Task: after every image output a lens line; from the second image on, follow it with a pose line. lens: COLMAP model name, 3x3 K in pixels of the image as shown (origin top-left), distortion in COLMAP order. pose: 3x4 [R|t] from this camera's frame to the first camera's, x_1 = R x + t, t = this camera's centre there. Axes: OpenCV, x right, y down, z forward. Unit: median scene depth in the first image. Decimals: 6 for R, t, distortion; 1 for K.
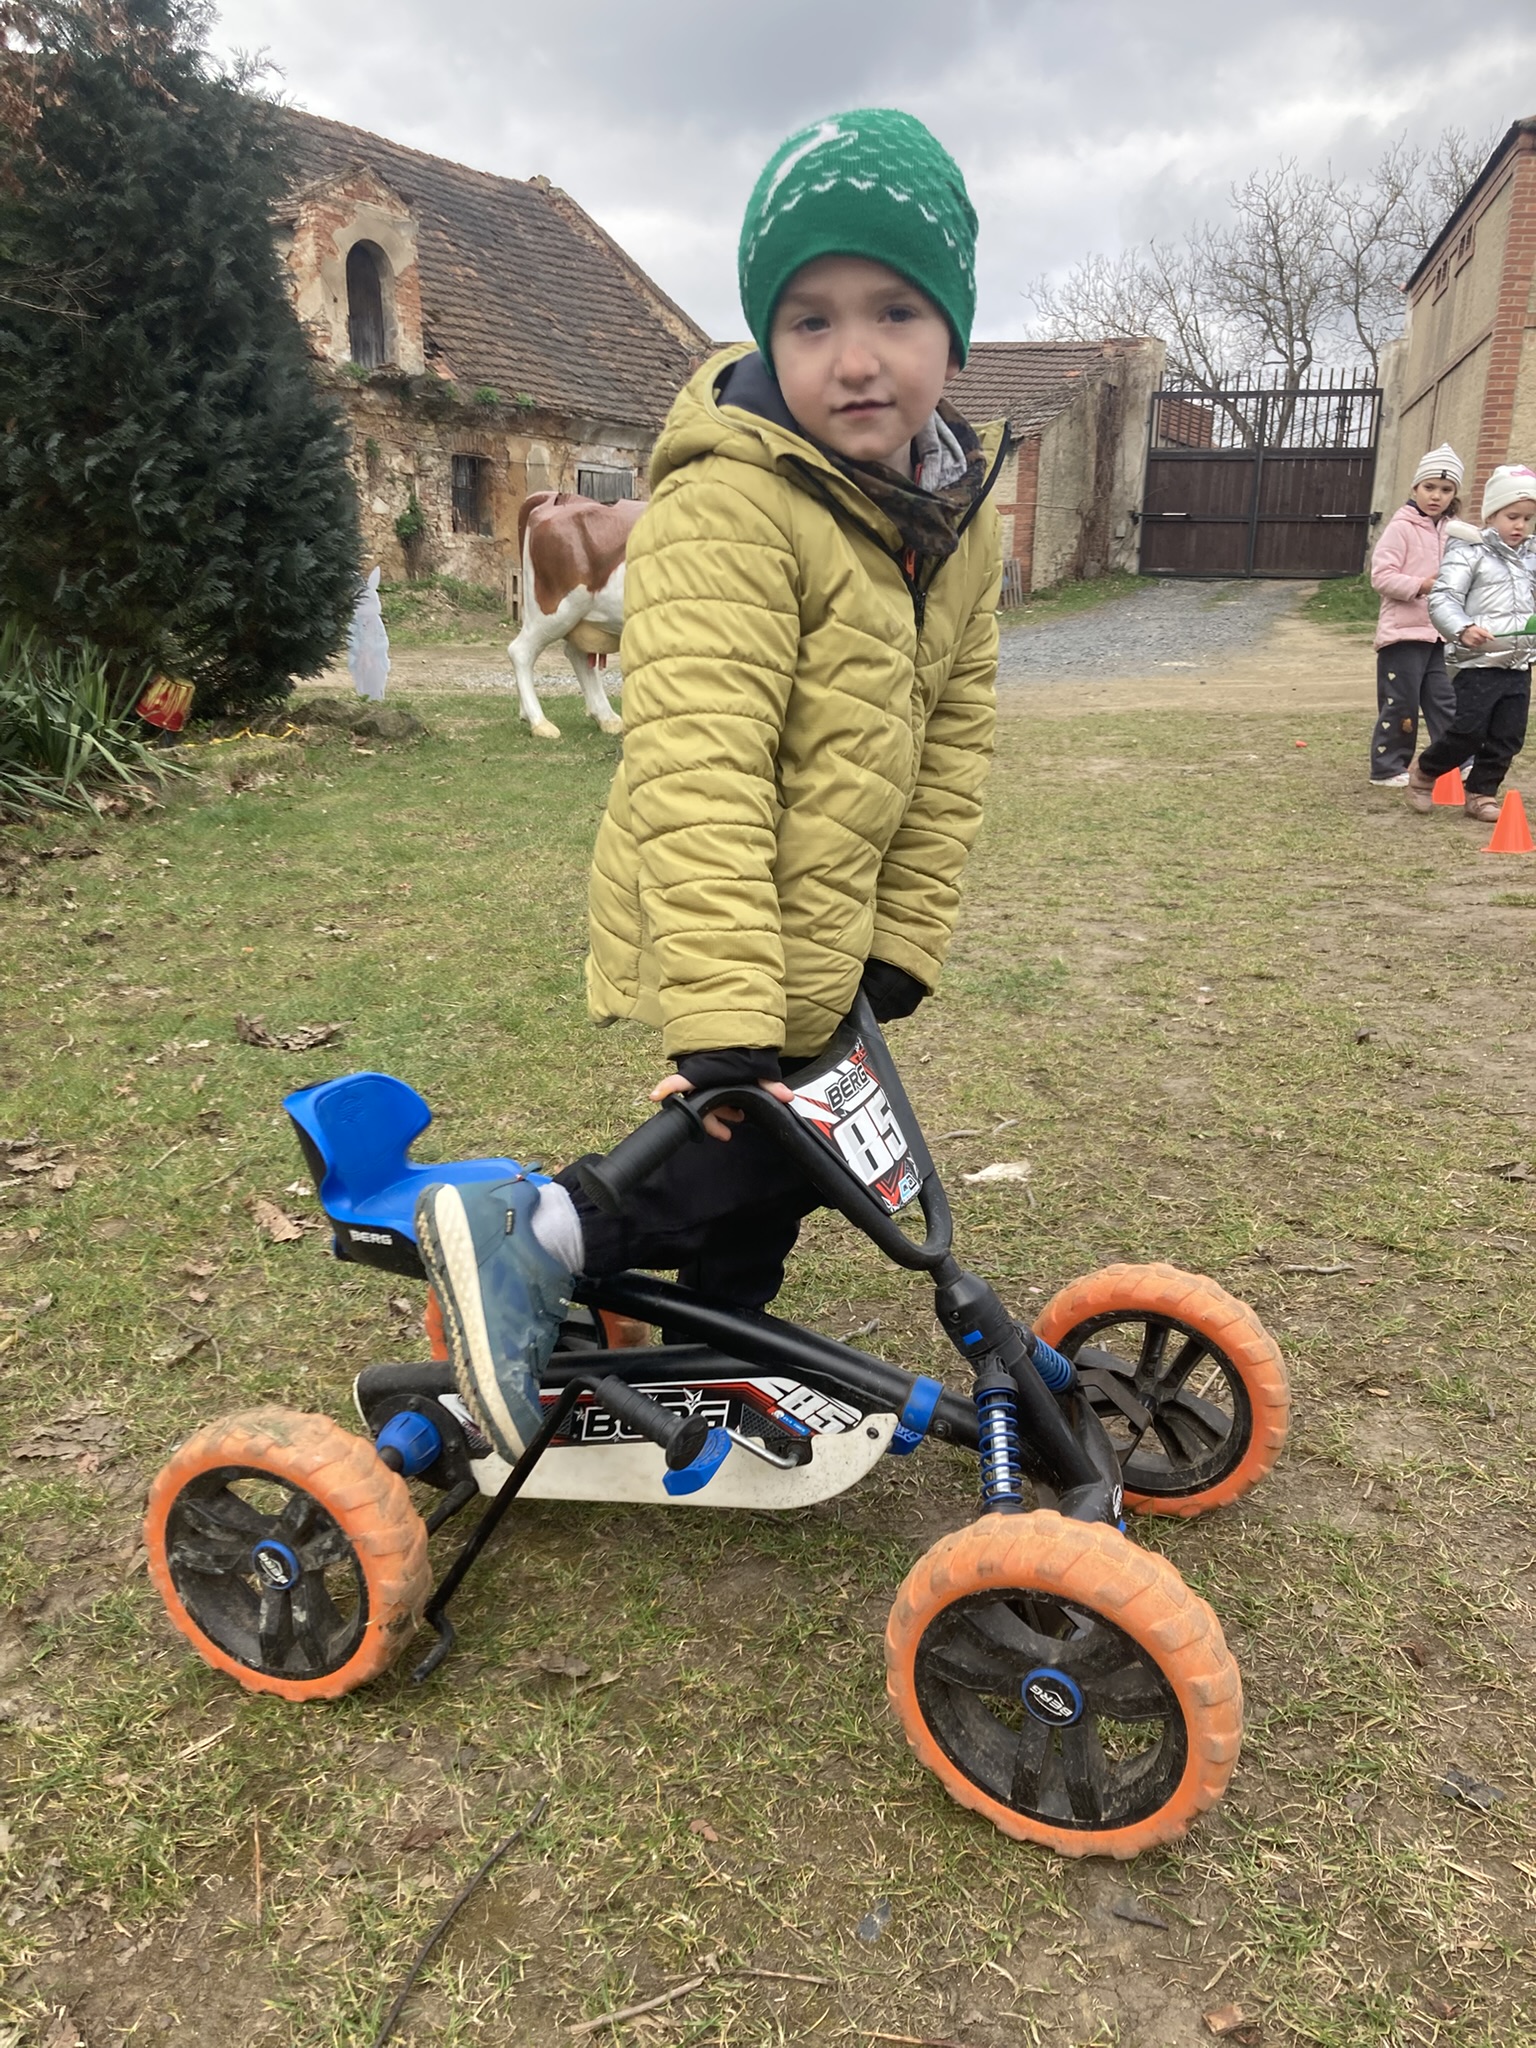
lens RADIAL K [[1663.3, 0, 774.9], [0, 1663.3, 1035.4], [0, 0, 1]] dist [0.032728, -0.027611]
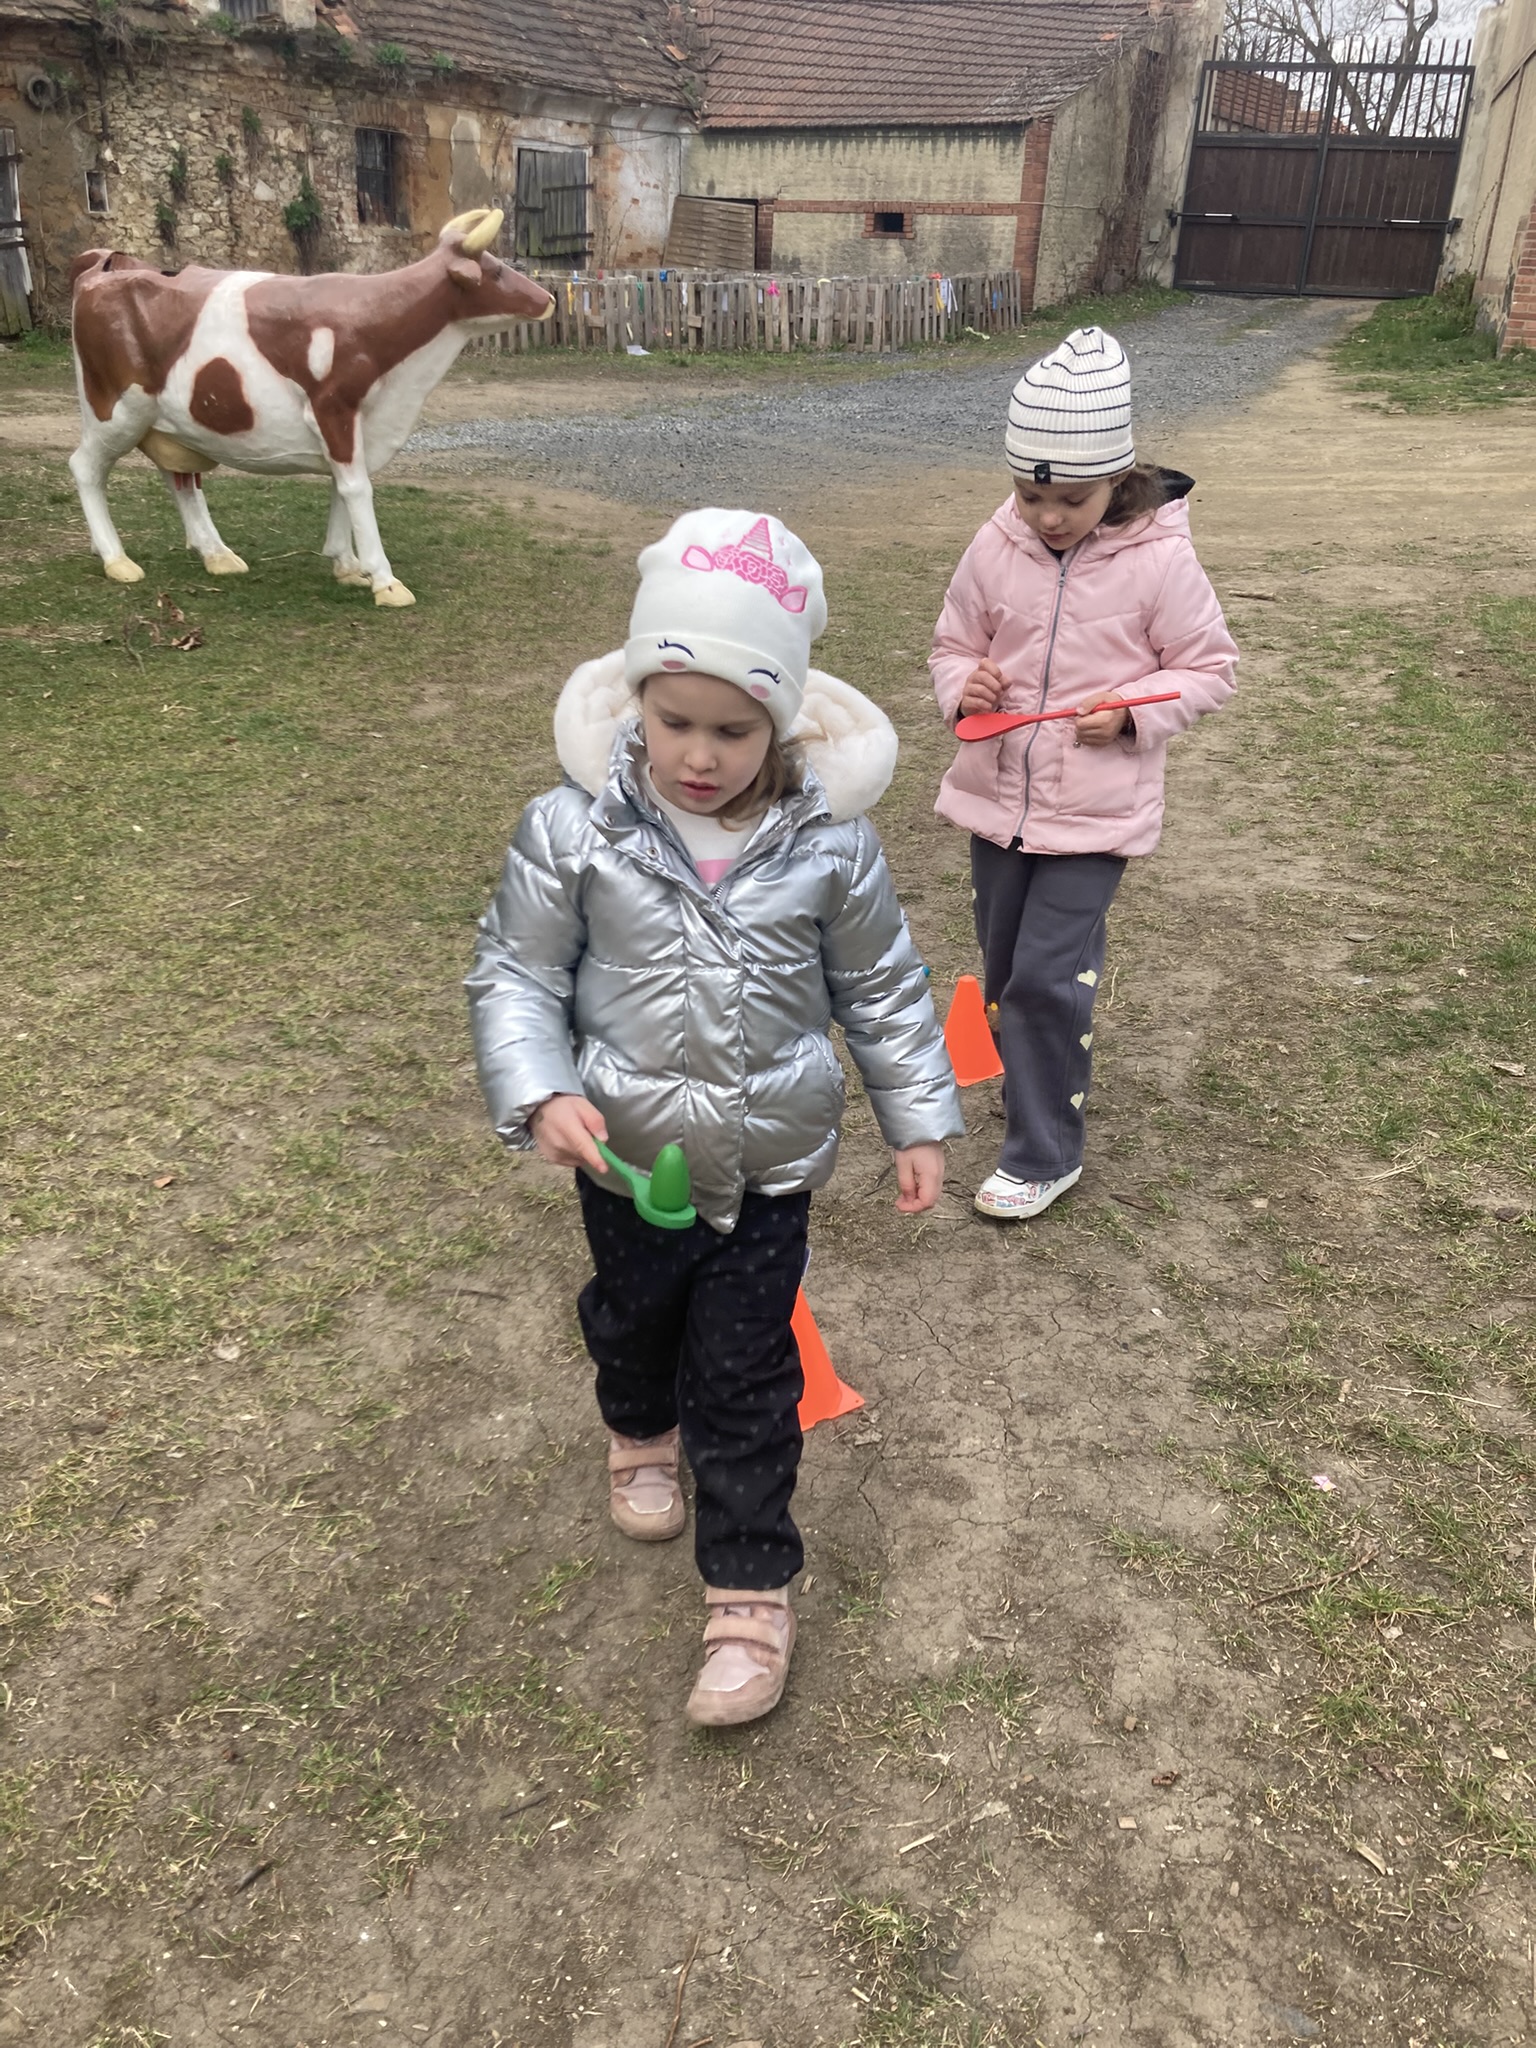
lens RADIAL K [[1663.3, 0, 770.3], [0, 1663.3, 1006.8], [0, 0, 1]] dist [0.032728, -0.027611]
pose [[0.997812, 0.047370, -0.046129, 0.074206], [-0.039382, 0.986192, 0.160855, -0.042676], [0.053112, -0.158686, 0.985900, 0.076086]]
